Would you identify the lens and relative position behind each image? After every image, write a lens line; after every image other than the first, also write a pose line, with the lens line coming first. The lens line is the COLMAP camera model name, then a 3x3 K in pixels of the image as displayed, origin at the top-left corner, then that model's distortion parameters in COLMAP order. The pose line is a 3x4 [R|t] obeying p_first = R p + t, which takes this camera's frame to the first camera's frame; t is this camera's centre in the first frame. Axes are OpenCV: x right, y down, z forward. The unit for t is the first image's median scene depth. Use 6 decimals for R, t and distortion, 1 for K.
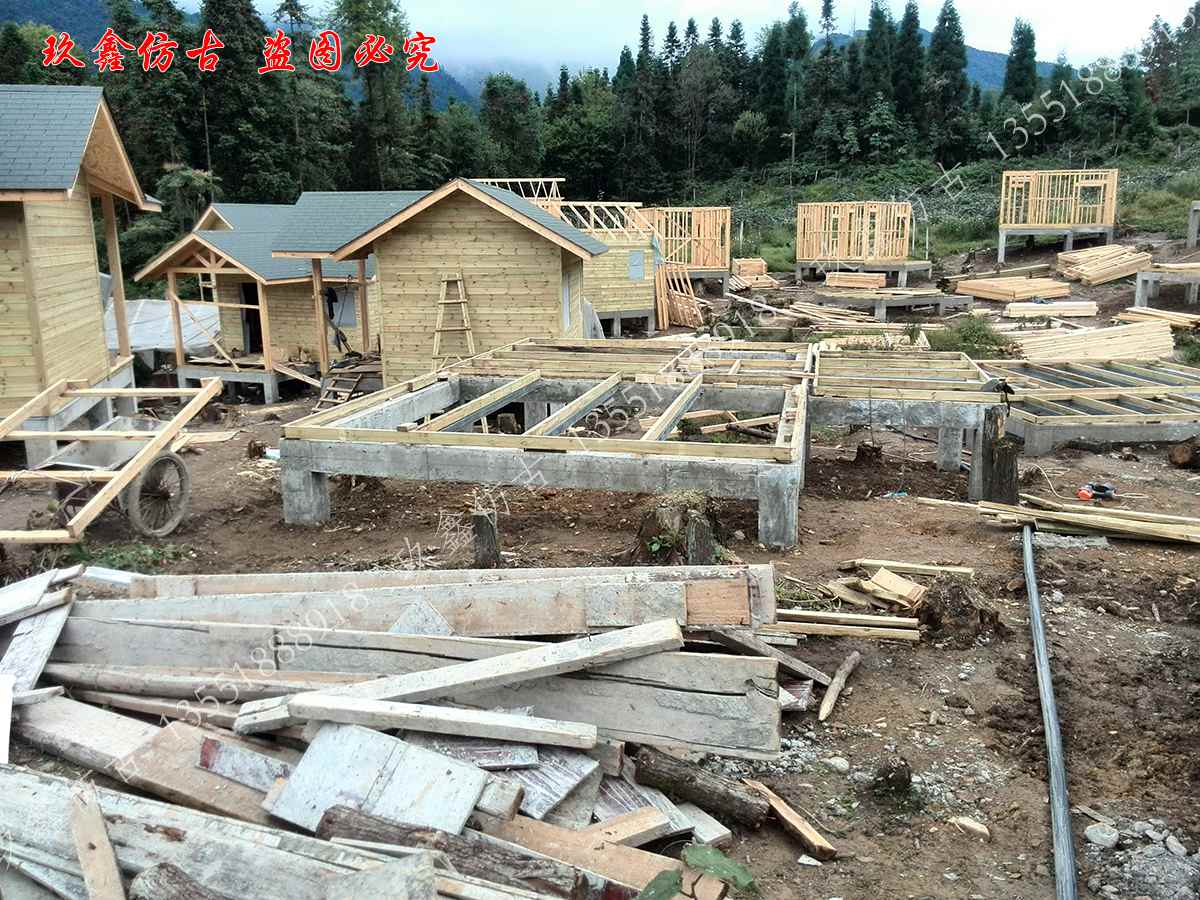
lens RADIAL K [[980.8, 0, 601.9], [0, 980.8, 403.1], [0, 0, 1]] dist [0.117926, -0.232369]
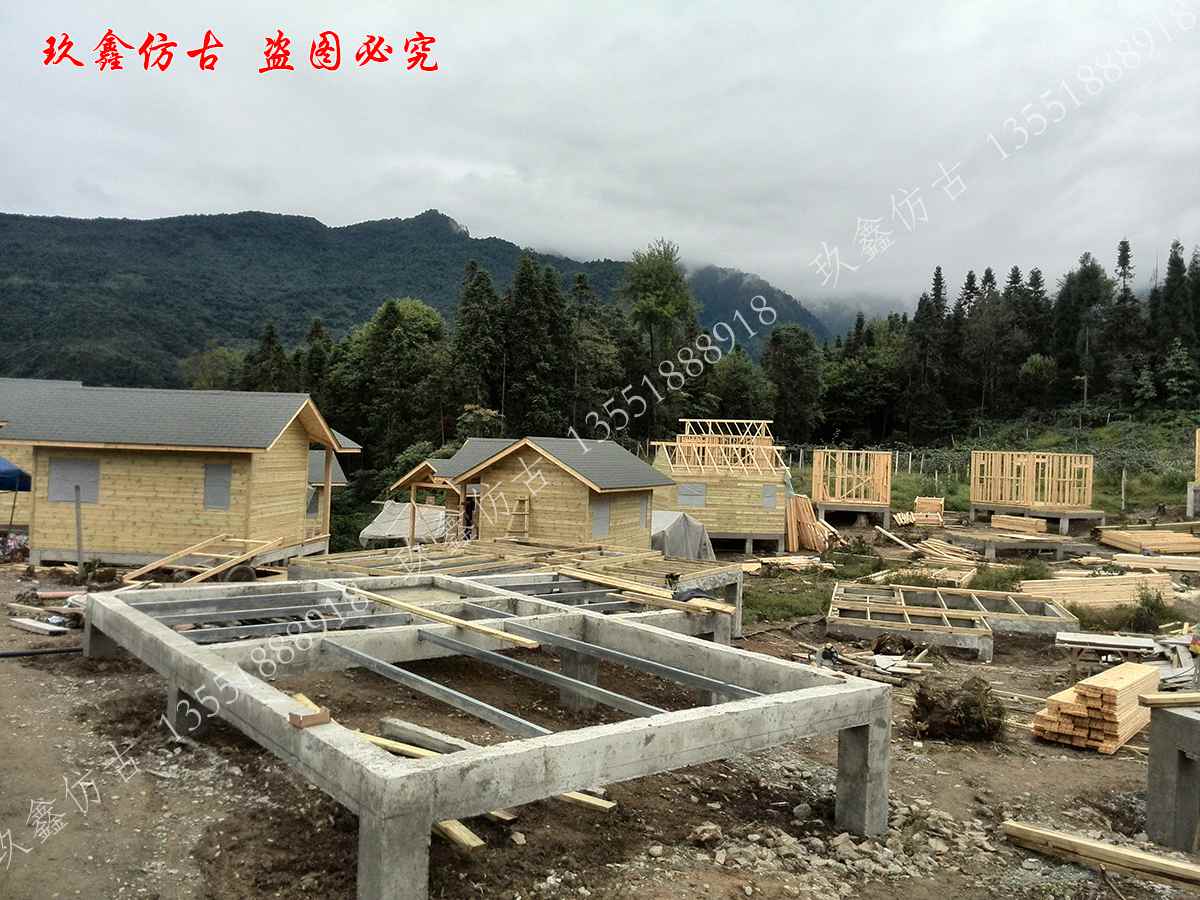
lens RADIAL K [[980.8, 0, 601.9], [0, 980.8, 403.1], [0, 0, 1]] dist [0.117926, -0.232369]
pose [[0.937535, 0.022414, -0.347168, 0.090138], [-0.098567, 0.974145, -0.203287, 0.005463], [0.333636, 0.224808, 0.915504, -0.075327]]
